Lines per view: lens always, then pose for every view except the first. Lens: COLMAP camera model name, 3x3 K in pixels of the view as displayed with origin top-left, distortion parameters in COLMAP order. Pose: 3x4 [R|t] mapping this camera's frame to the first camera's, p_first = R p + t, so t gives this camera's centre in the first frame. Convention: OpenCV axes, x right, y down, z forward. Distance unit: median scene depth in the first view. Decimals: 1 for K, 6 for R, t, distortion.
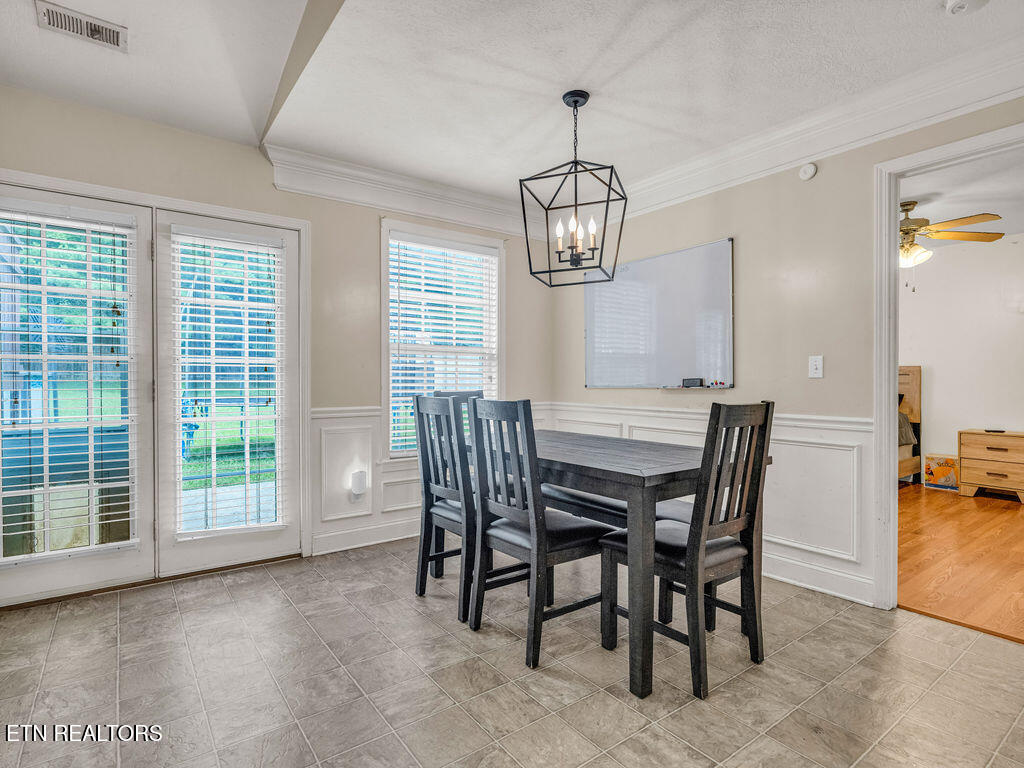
lens RADIAL K [[535.1, 0, 511.8], [0, 535.1, 384.8], [0, 0, 1]] dist [-0.013235, -0.000380]
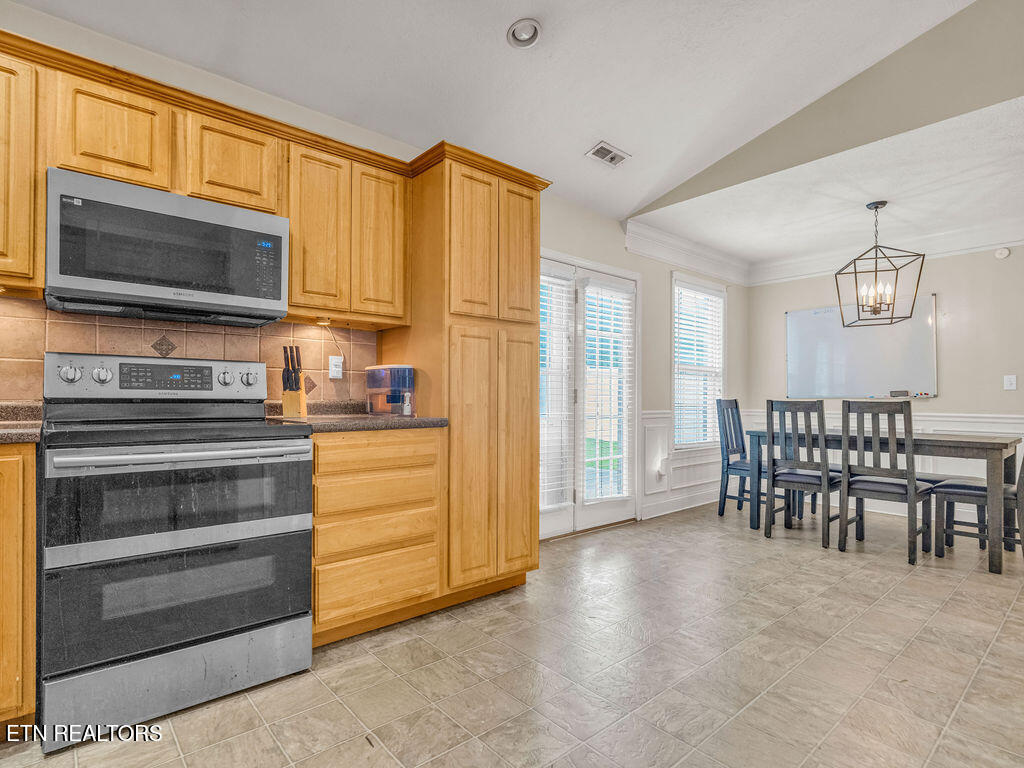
lens RADIAL K [[532.9, 0, 515.9], [0, 532.9, 394.6], [0, 0, 1]] dist [-0.000211, 0.000765]
pose [[0.996225, 0.004618, 0.086689, -0.939532], [-0.003462, 0.999903, -0.013481, 0.025100], [-0.086742, 0.013130, 0.996144, -0.377604]]
